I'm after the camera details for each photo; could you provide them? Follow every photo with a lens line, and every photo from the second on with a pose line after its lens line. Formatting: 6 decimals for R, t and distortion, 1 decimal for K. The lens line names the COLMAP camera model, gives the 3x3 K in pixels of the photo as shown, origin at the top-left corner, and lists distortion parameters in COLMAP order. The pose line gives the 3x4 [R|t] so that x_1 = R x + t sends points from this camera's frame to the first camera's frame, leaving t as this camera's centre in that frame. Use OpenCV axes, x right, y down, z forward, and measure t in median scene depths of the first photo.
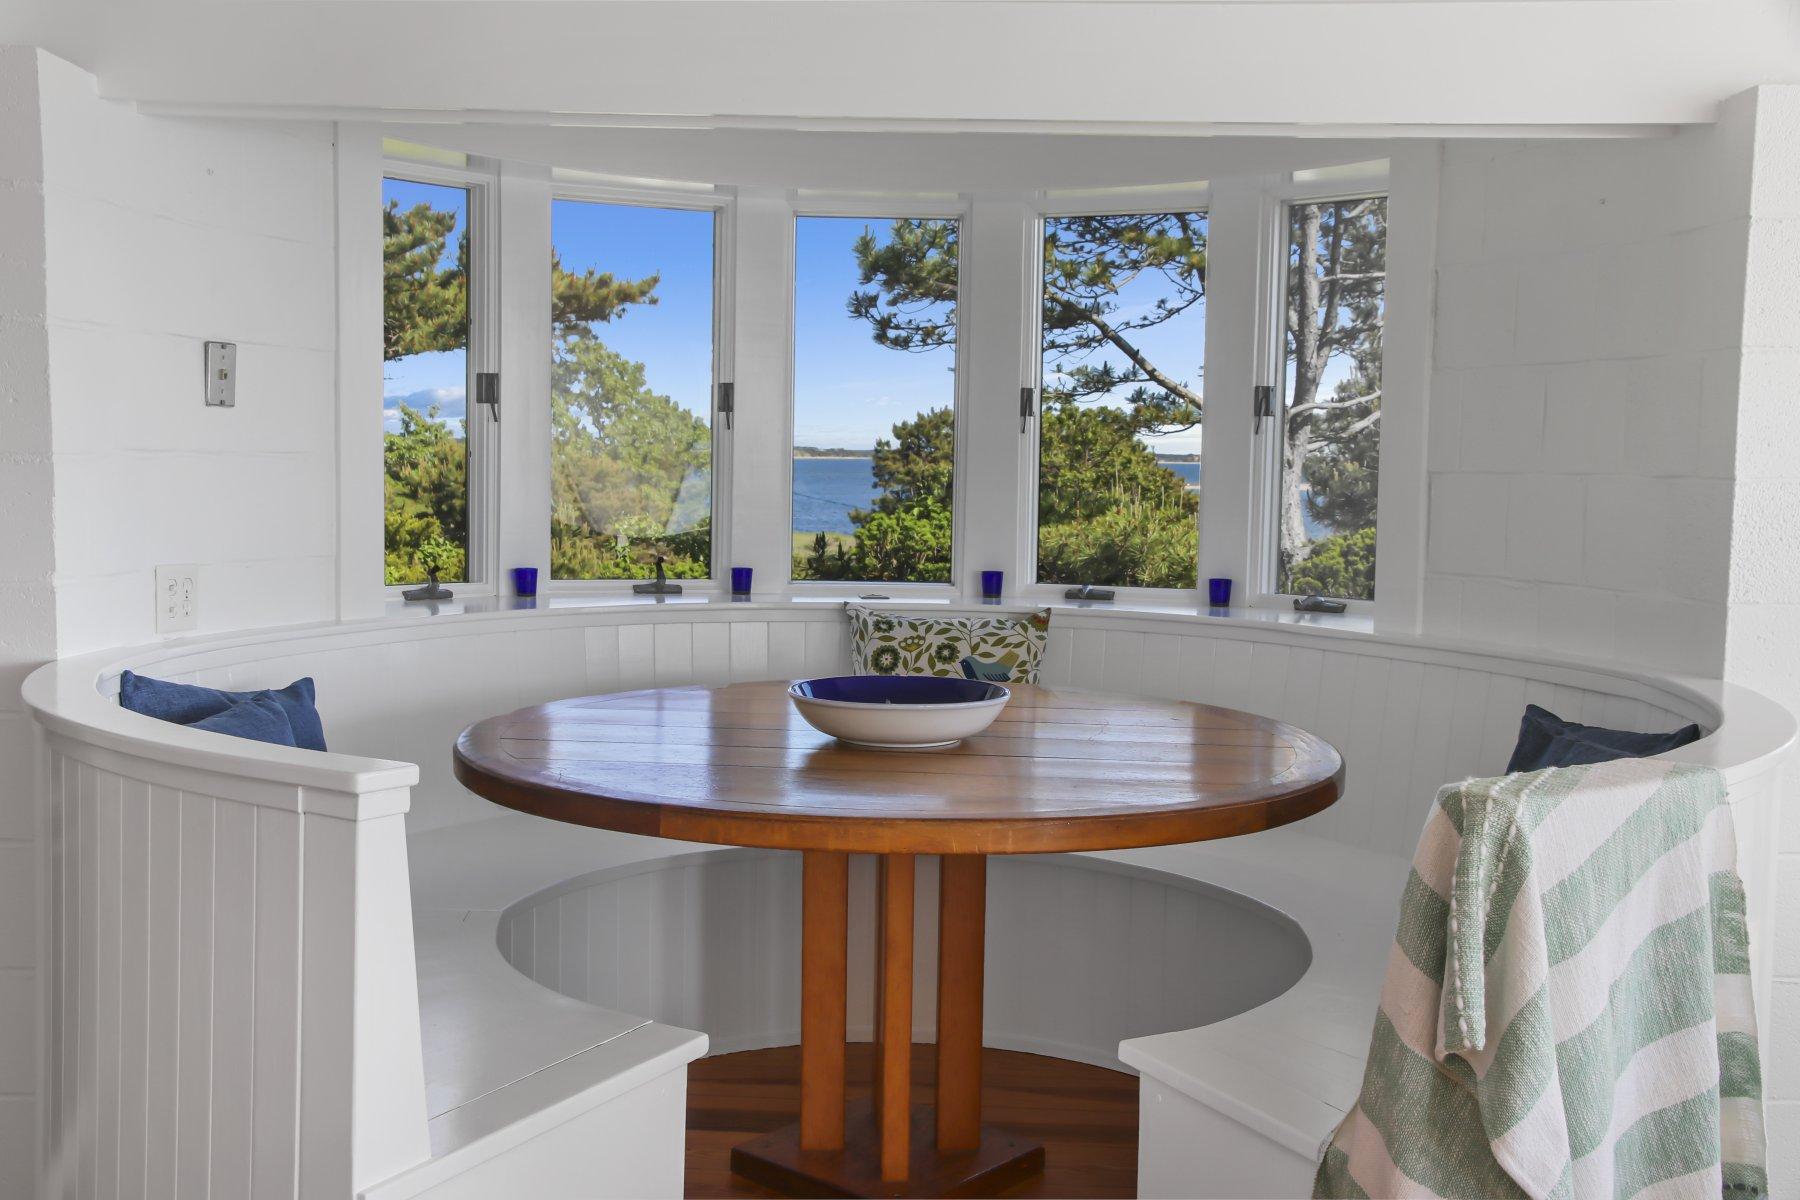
lens RADIAL K [[1848.2, 0, 900.0], [0, 1848.2, 600.0], [0, 0, 1]] dist [0.136540, 0.010649]
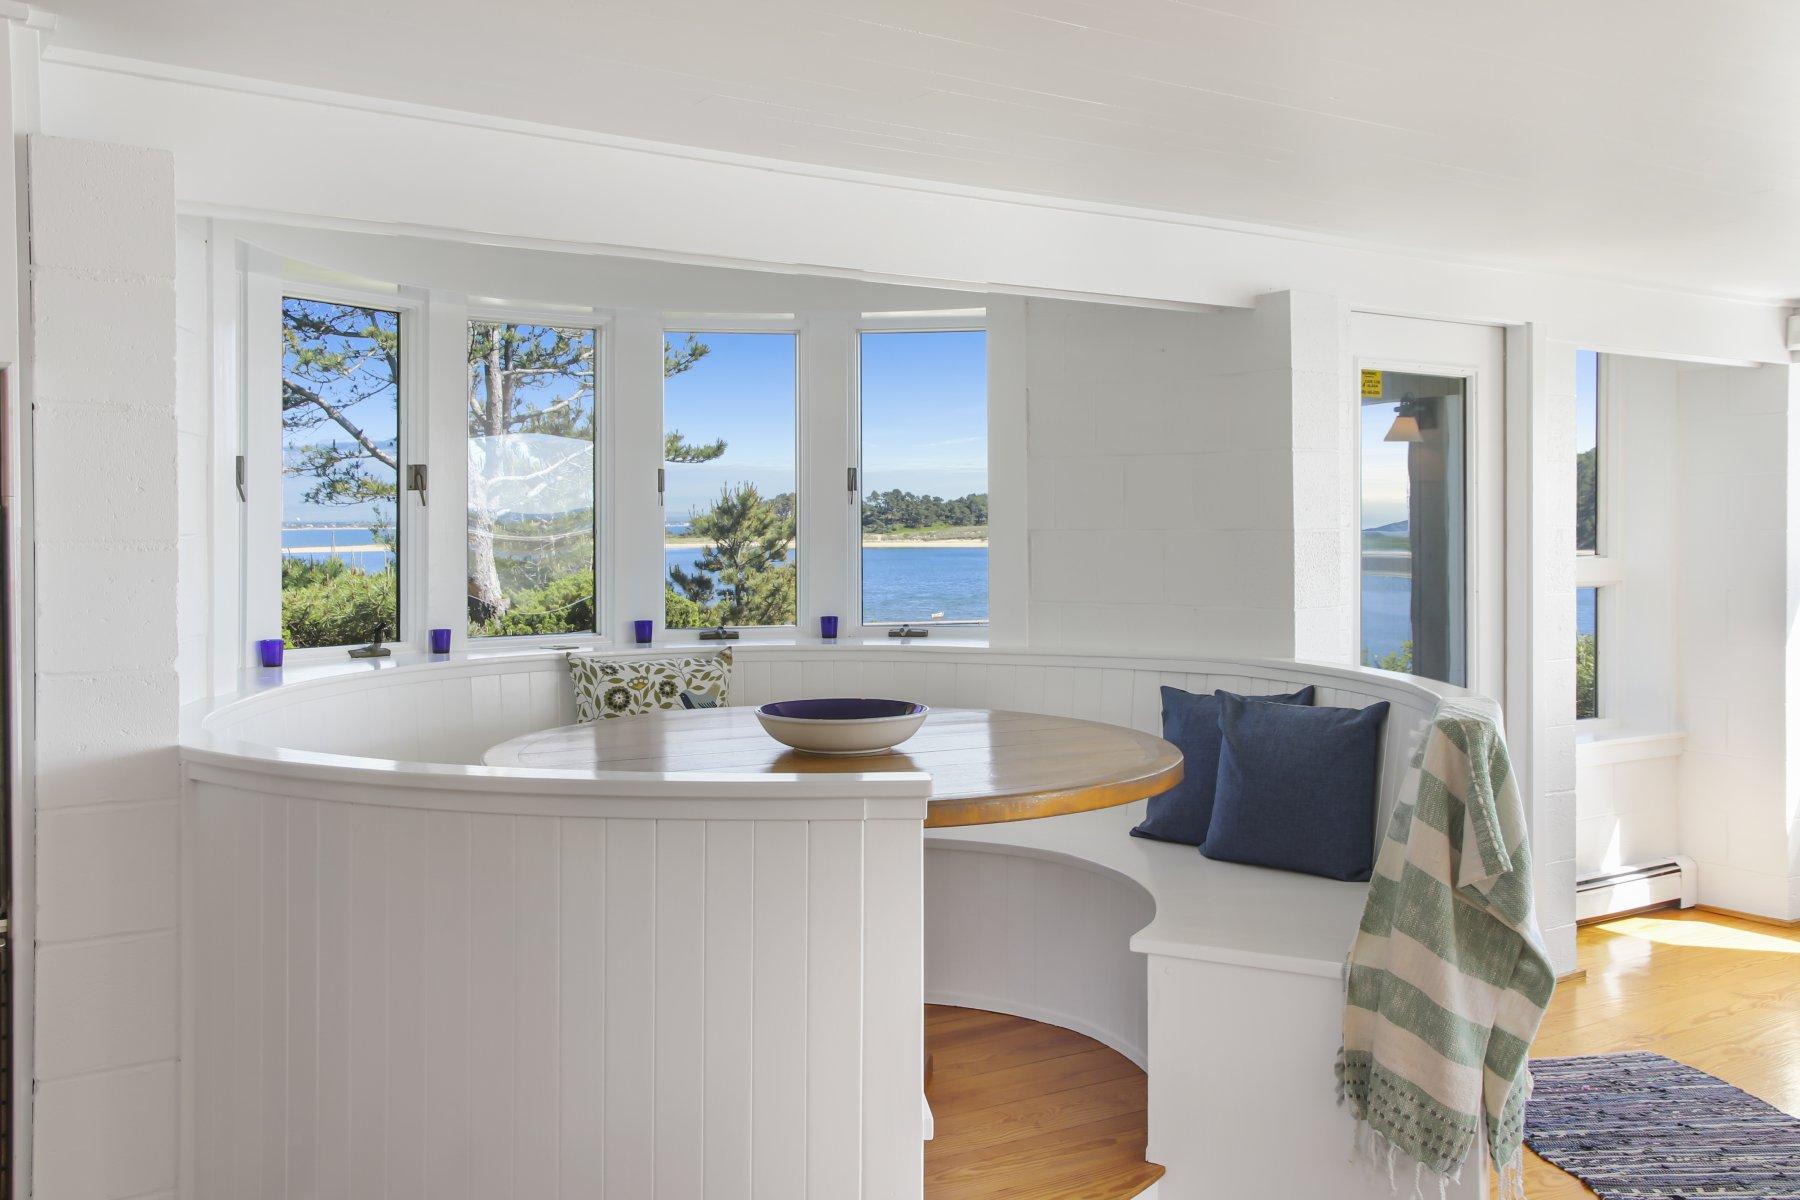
lens RADIAL K [[1619.8, 0, 900.0], [0, 1619.8, 600.0], [0, 0, 1]] dist [-0.002520, -0.001513]
pose [[0.827046, -0.045478, 0.560292, -0.432567], [0.061210, 0.998081, -0.009339, -0.009599], [-0.558792, 0.042019, 0.828243, 0.045610]]
